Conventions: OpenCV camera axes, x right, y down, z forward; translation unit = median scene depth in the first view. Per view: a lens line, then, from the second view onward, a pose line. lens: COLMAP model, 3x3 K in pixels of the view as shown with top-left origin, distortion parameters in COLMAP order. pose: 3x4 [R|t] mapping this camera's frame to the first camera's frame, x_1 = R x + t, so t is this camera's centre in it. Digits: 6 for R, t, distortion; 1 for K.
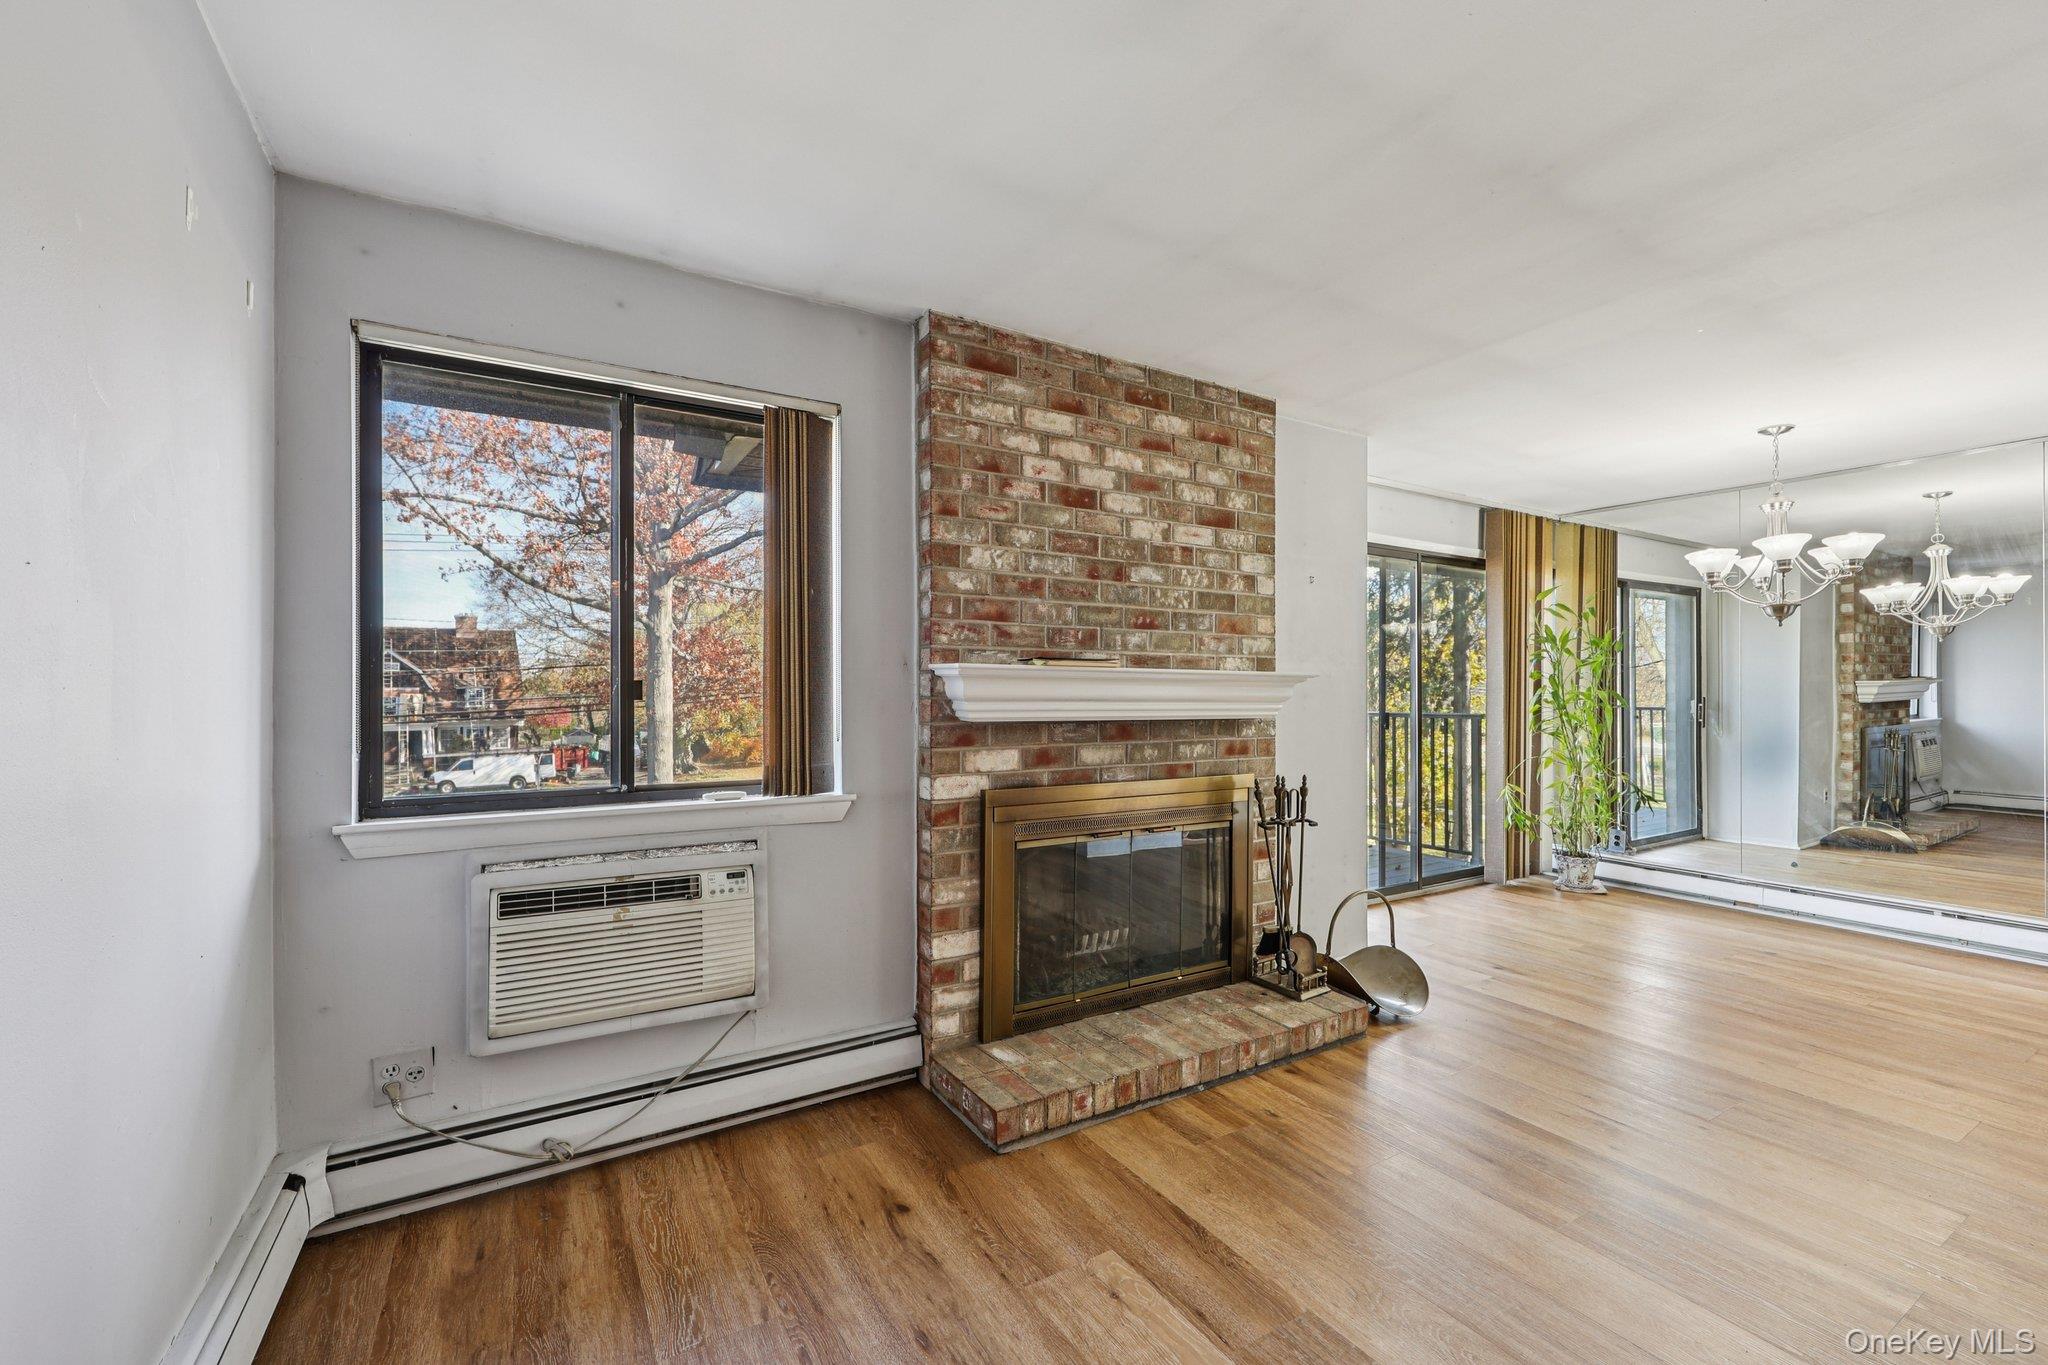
lens RADIAL K [[851.2, 0, 1053.0], [0, 851.2, 689.5], [0, 0, 1]] dist [0.000052, 0.000206]
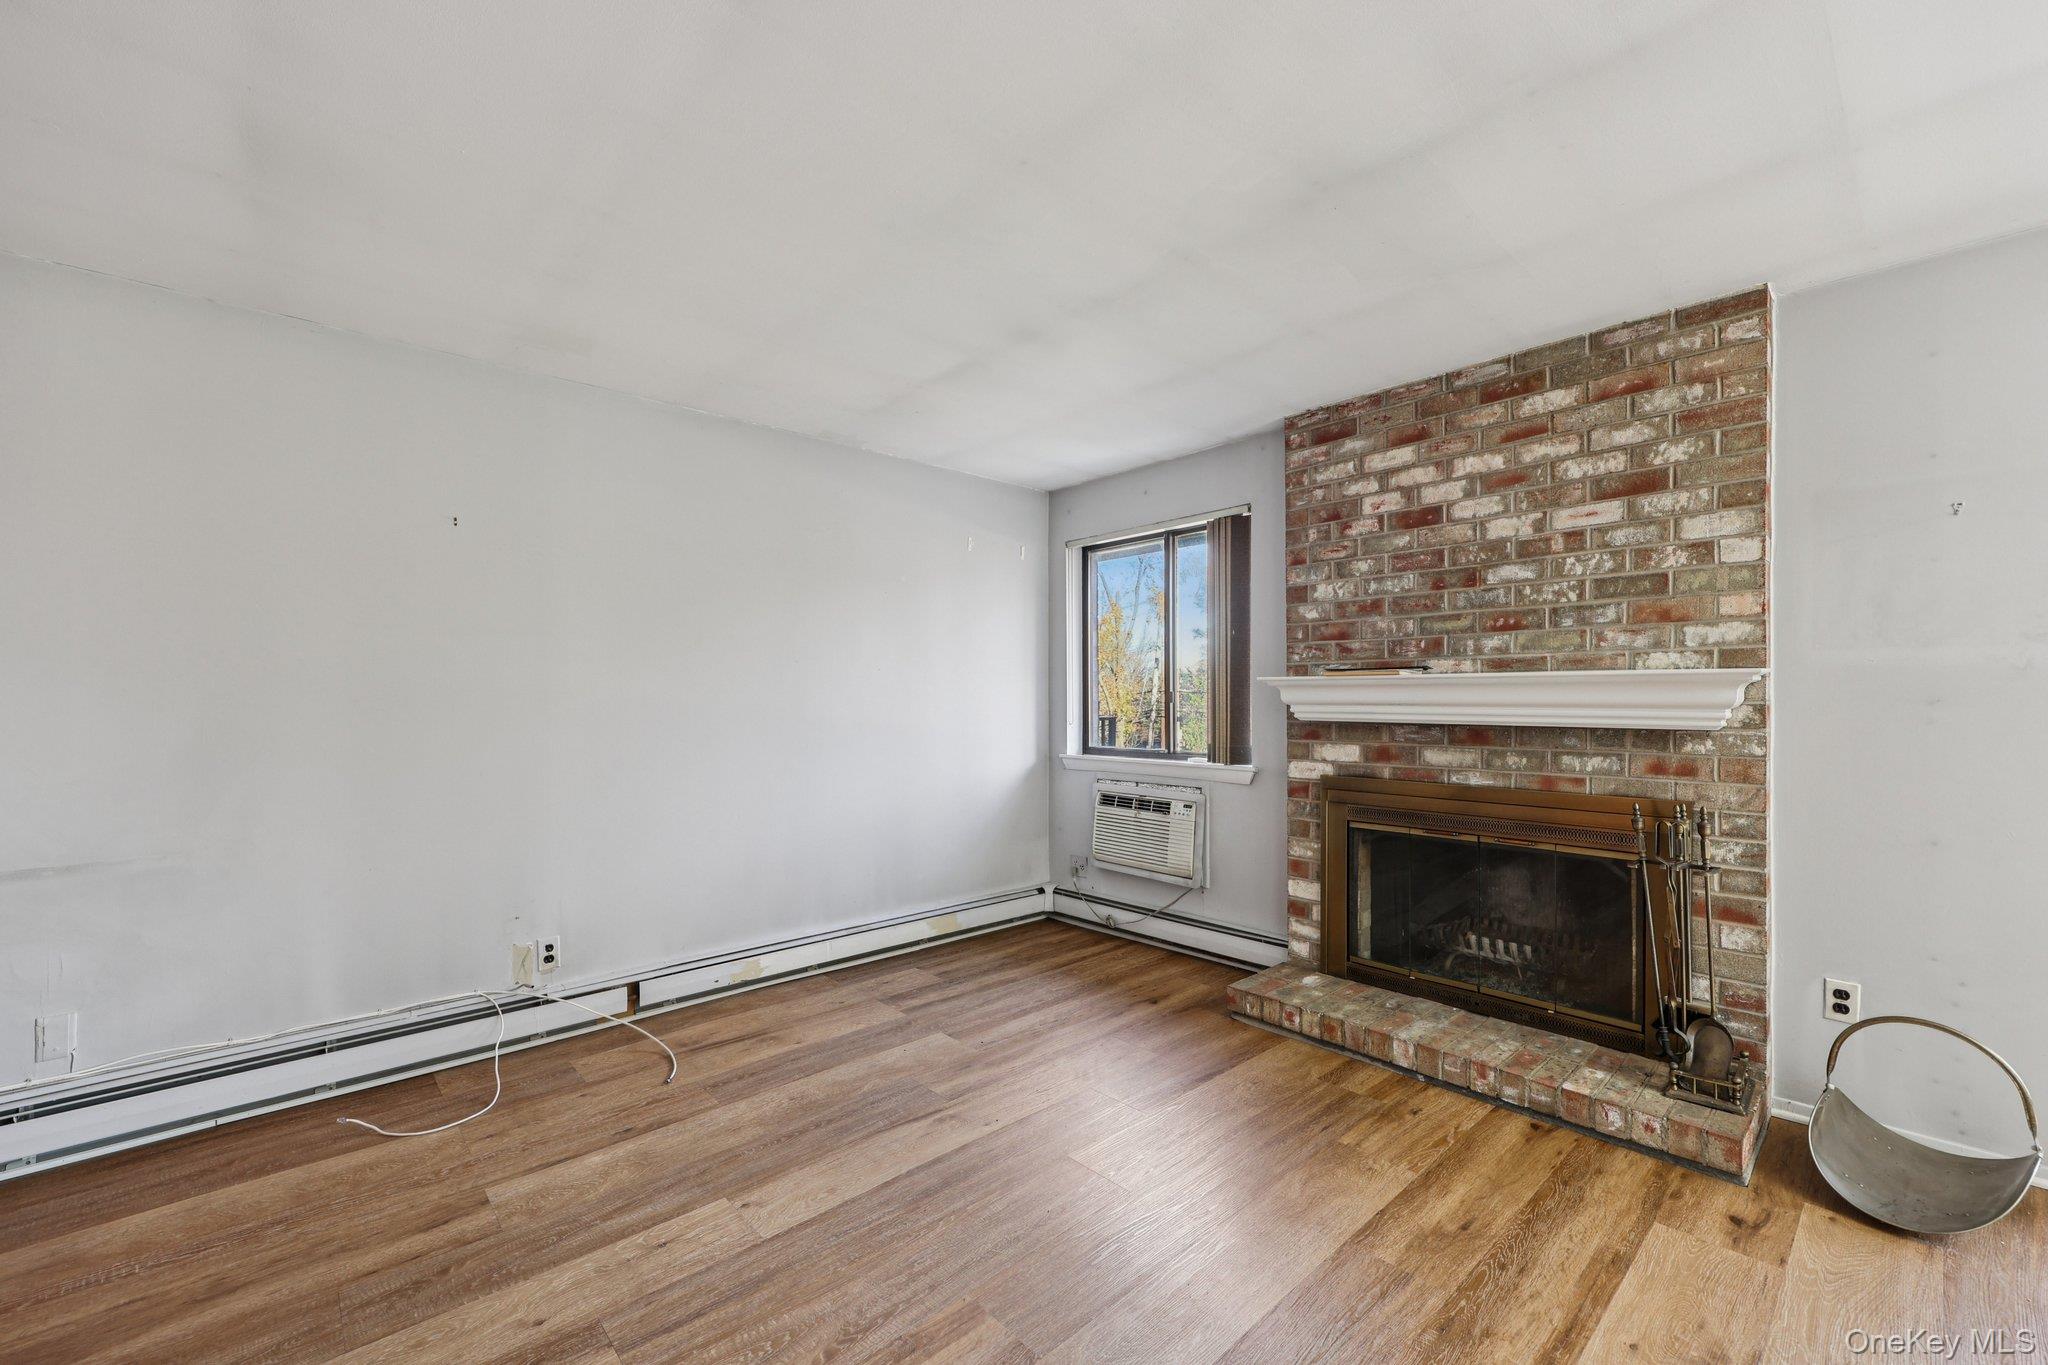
lens RADIAL K [[831.5, 0, 1018.1], [0, 831.5, 704.7], [0, 0, 1]] dist [0.003062, 0.000247]
pose [[0.181807, 0.003024, -0.983330, 0.954868], [0.002903, 0.999989, 0.003612, 0.007217], [0.983330, -0.003511, 0.181796, 0.295375]]
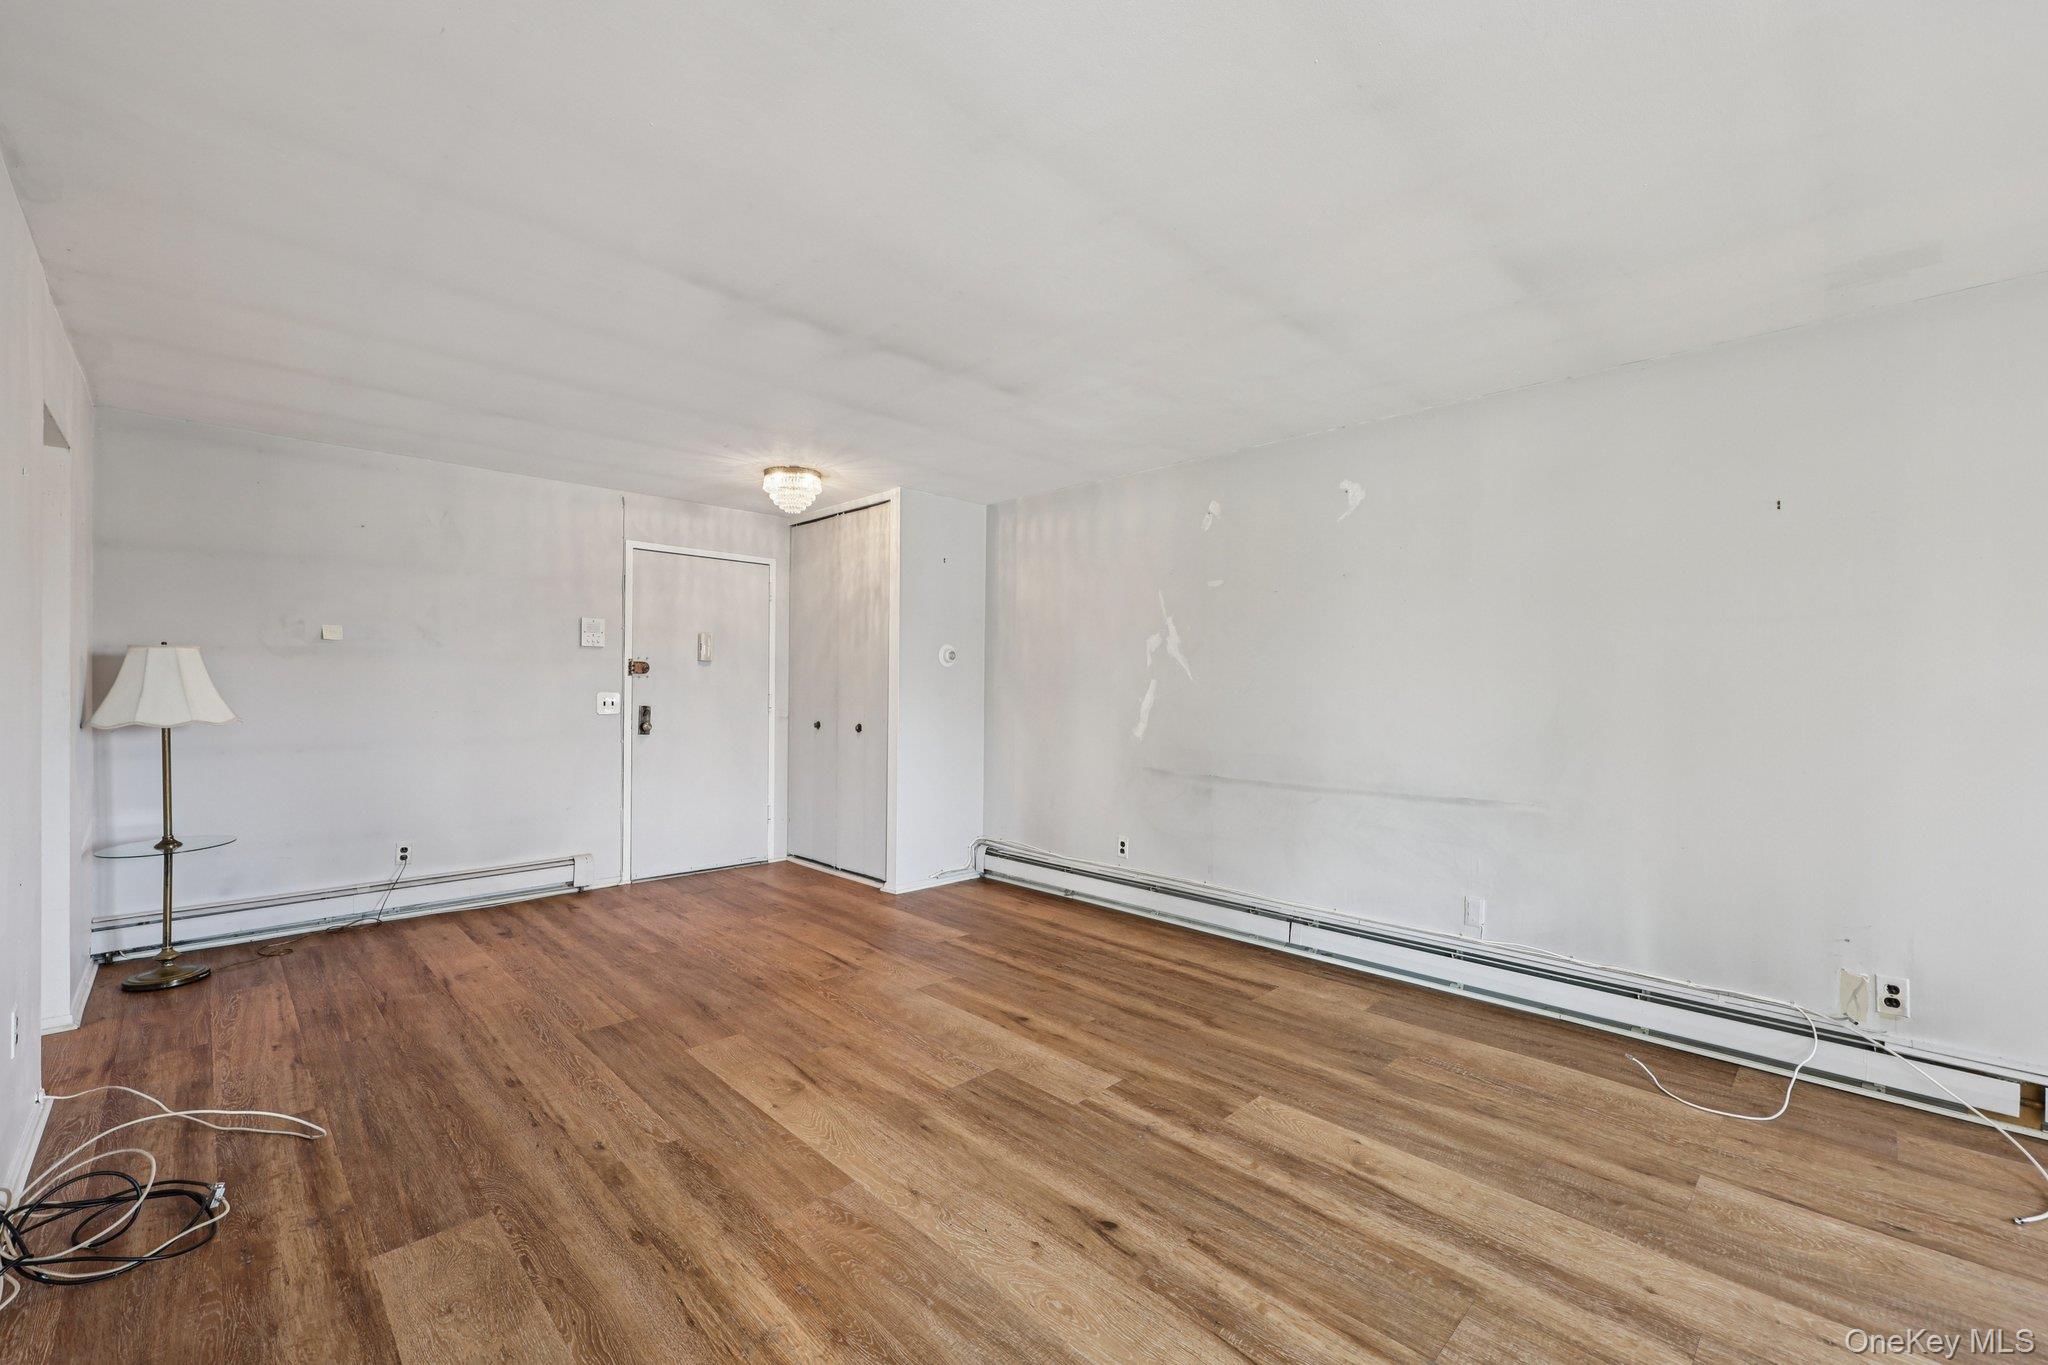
lens RADIAL K [[843.9, 0, 1041.3], [0, 843.9, 695.0], [0, 0, 1]] dist [0.002488, 0.000282]
pose [[-0.972698, -0.005976, -0.231996, 0.901563], [-0.008273, 0.999926, 0.008931, 0.004634], [0.231926, 0.010606, -0.972676, 0.553363]]
